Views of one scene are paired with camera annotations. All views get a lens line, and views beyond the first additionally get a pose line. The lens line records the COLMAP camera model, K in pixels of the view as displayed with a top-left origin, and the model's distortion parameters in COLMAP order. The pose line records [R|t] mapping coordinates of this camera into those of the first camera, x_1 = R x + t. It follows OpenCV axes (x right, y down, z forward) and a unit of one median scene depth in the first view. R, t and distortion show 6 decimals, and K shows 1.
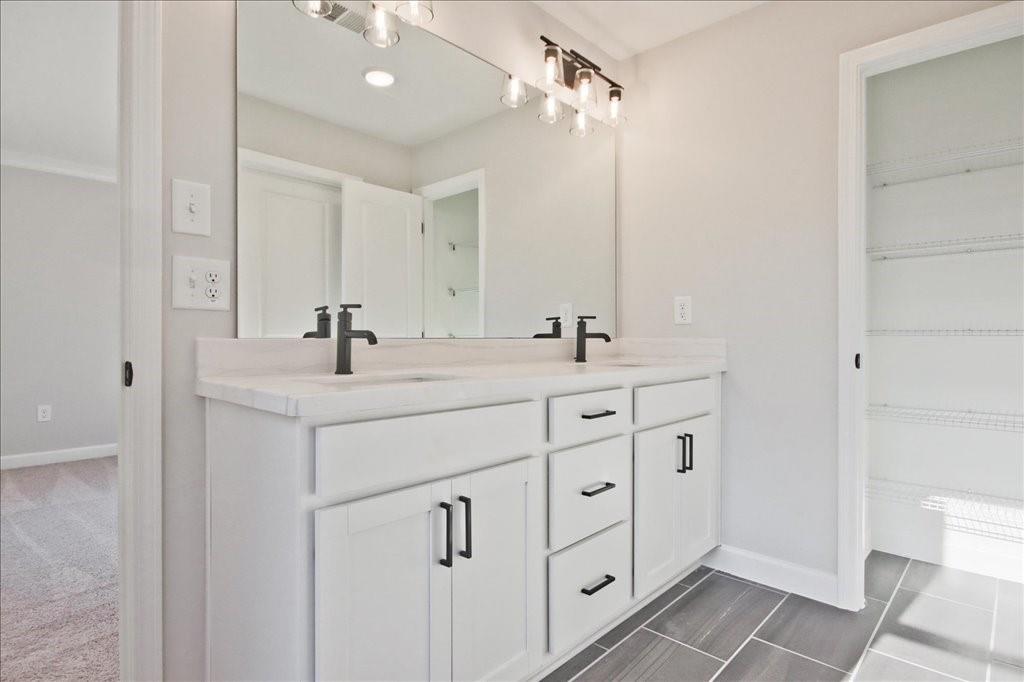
lens RADIAL K [[532.8, 0, 517.4], [0, 532.8, 344.9], [0, 0, 1]] dist [0.002070, 0.000132]
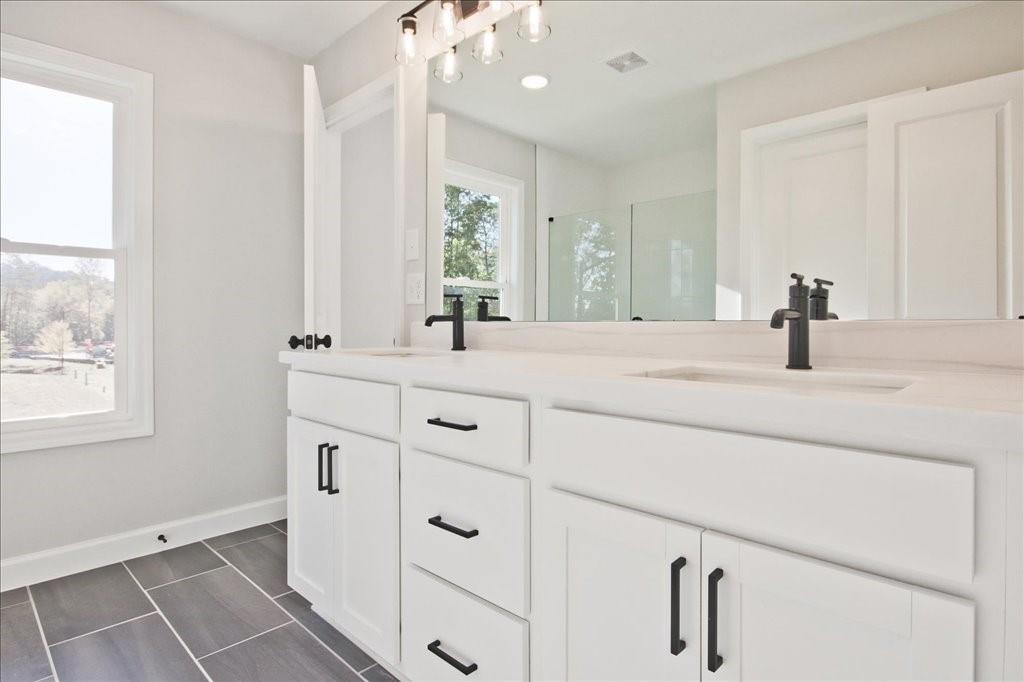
lens RADIAL K [[558.9, 0, 510.2], [0, 558.9, 323.6], [0, 0, 1]] dist [-0.000672, -0.000157]
pose [[-0.030287, -0.002350, -0.999538, 0.834453], [-0.016501, 0.999862, -0.001850, -0.006237], [0.999405, 0.016437, -0.030322, 0.997497]]
